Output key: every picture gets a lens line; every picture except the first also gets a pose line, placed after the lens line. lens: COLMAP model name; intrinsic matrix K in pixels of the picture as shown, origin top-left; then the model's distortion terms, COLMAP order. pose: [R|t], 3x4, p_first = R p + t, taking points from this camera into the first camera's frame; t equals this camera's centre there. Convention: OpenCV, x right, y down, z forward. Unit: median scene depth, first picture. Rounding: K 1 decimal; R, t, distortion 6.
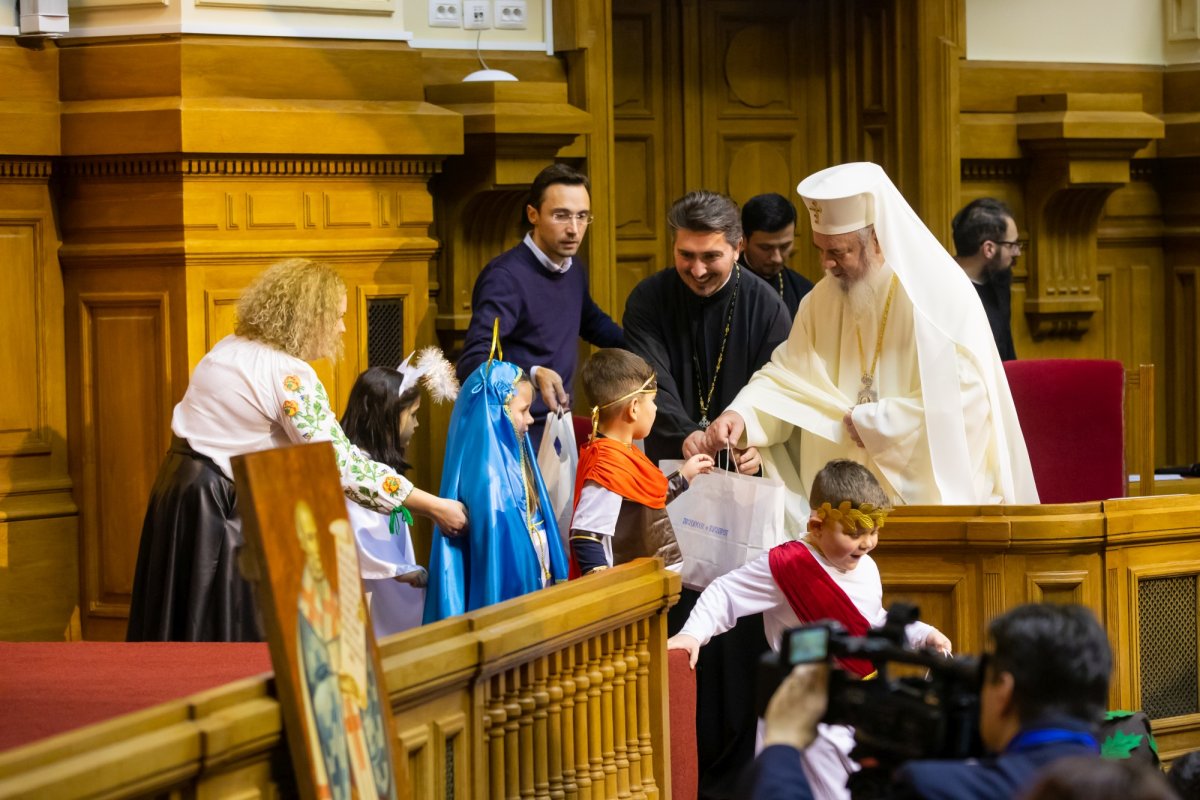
lens RADIAL K [[3930.3, 0, 600.0], [0, 3930.3, 400.0], [0, 0, 1]] dist [0.037346, -1.243963]
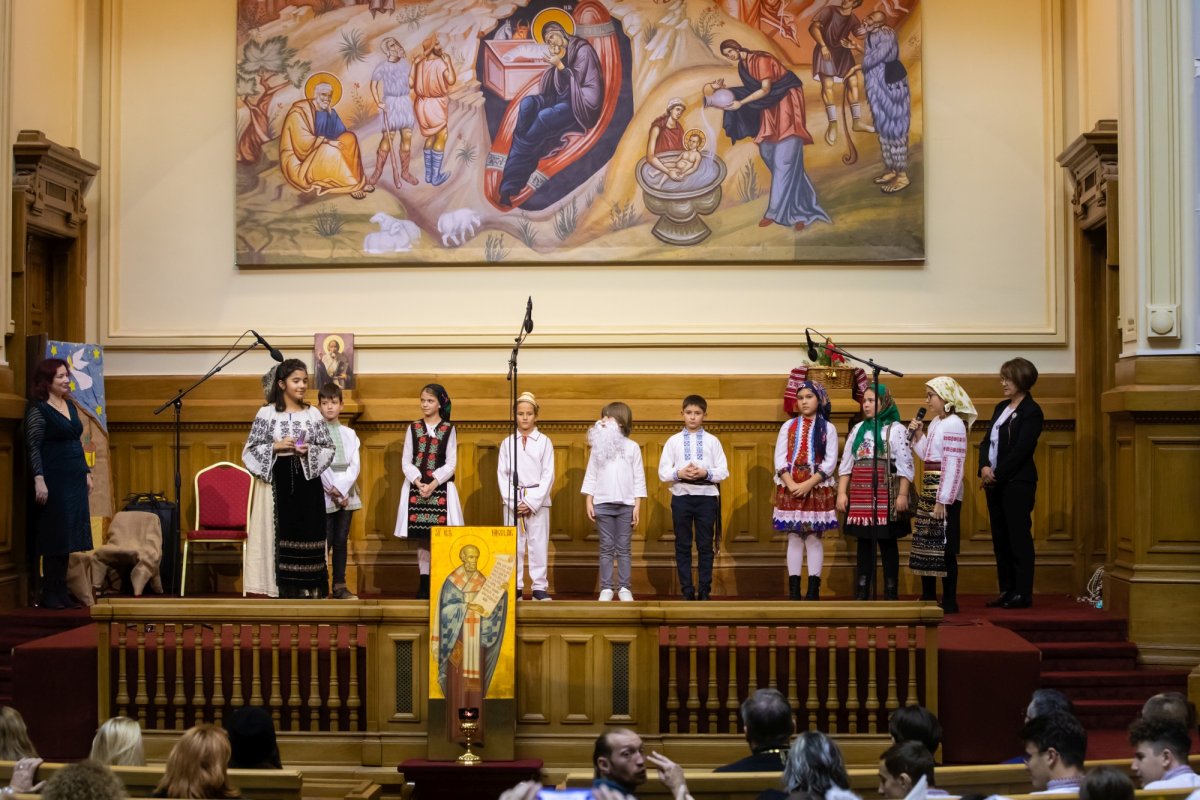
lens RADIAL K [[2747.4, 0, 653.1], [0, 2747.4, 418.9], [0, 0, 1]] dist [-0.286263, -0.013773]
pose [[0.237724, 0.009418, -0.971287, 0.993762], [-0.039816, 0.999207, -0.000057, -0.038350], [0.970516, 0.038687, 0.237910, 0.311889]]
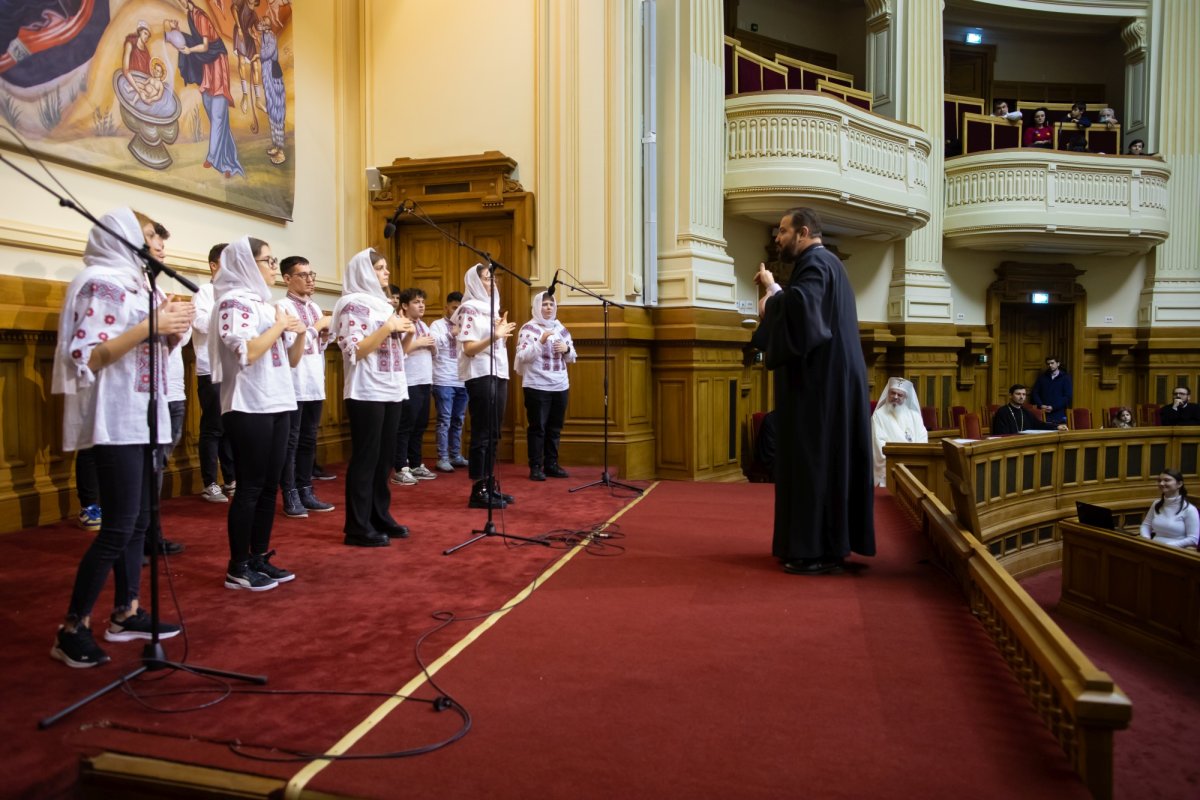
lens RADIAL K [[819.4, 0, 598.8], [0, 819.4, 394.7], [0, 0, 1]] dist [-0.051298, 0.051532]
pose [[0.999465, 0.016347, 0.028331, -0.173763], [-0.016334, 0.999866, -0.000688, -0.009060], [-0.028339, 0.000225, 0.999598, 0.214365]]
